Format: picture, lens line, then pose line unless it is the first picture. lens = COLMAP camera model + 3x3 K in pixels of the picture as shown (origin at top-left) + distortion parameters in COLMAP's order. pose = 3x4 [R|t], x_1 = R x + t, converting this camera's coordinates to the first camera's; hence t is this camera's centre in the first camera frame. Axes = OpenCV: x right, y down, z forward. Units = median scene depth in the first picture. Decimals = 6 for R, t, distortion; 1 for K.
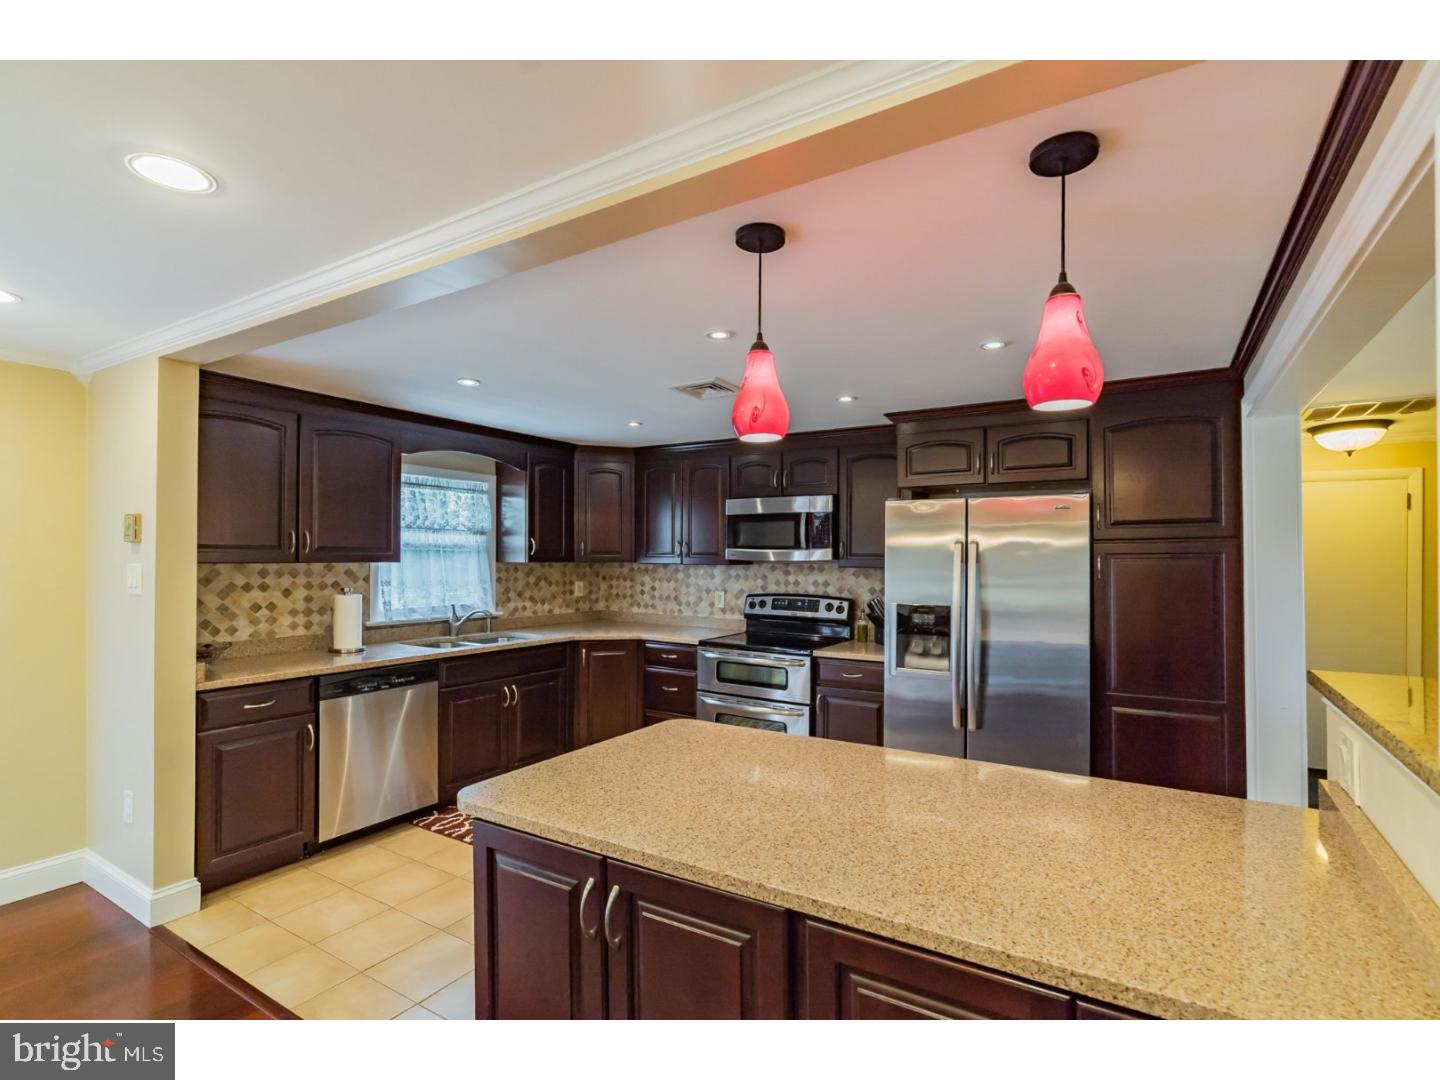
lens RADIAL K [[661.7, 0, 713.2], [0, 661.7, 552.9], [0, 0, 1]] dist [0.004261, 0.000694]
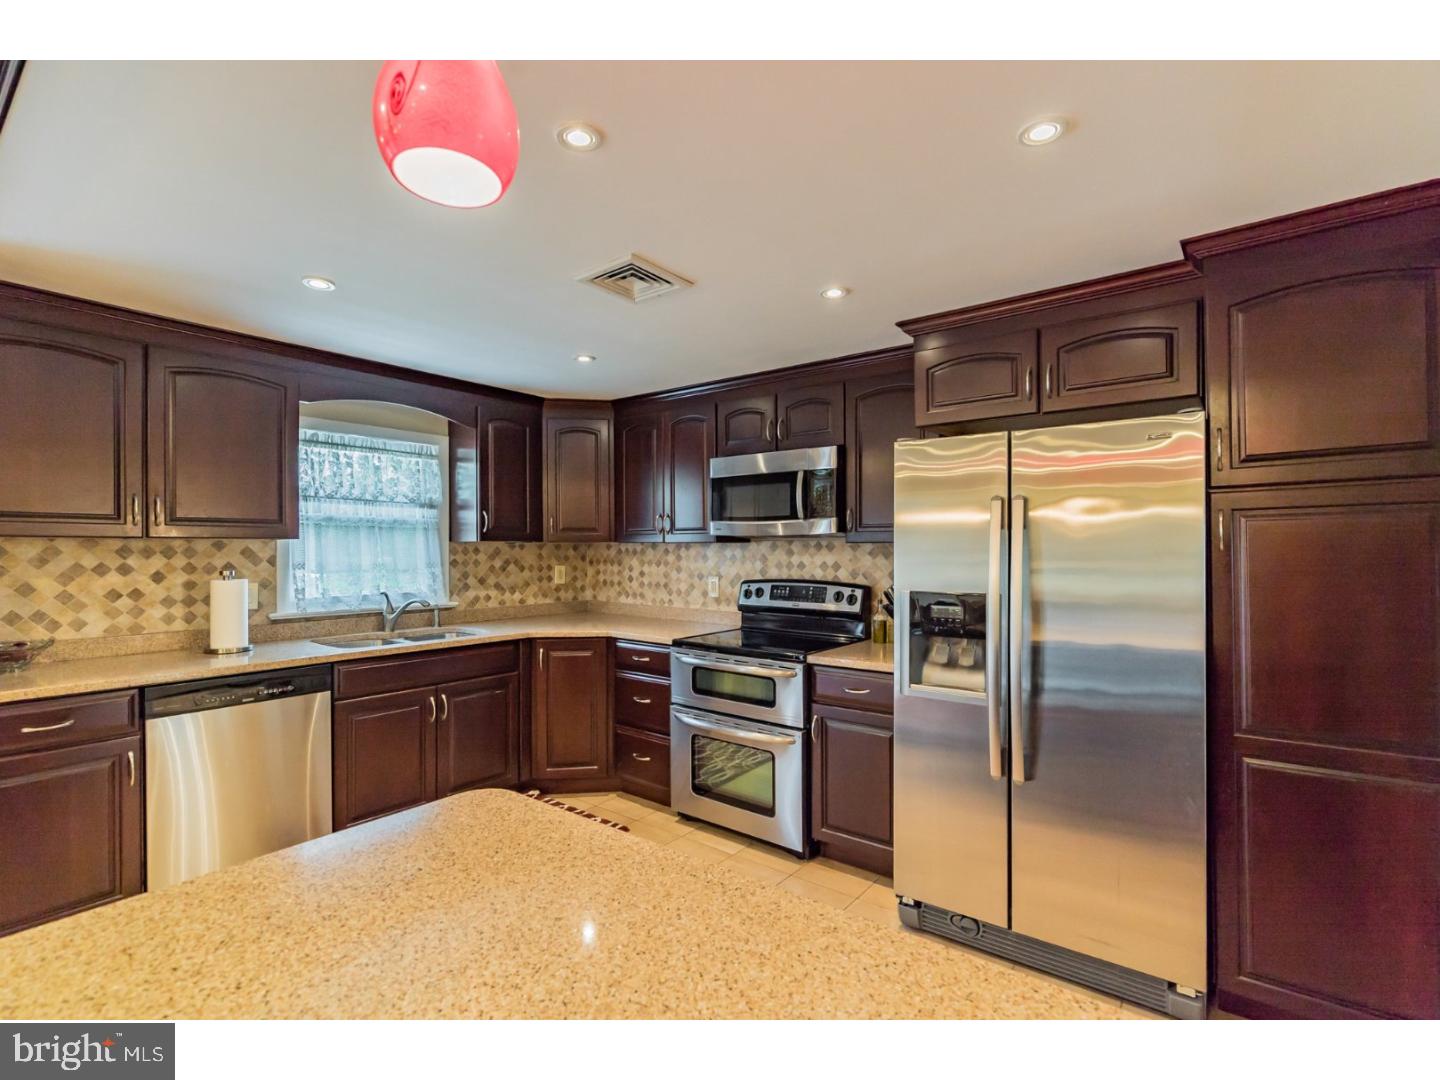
lens RADIAL K [[735.0, 0, 725.9], [0, 735.0, 531.6], [0, 0, 1]] dist [0.002451, 0.000089]
pose [[0.999604, -0.000226, -0.028147, 0.063744], [0.000011, 0.999971, -0.007642, 0.012502], [0.028147, 0.007638, 0.999575, 0.137129]]
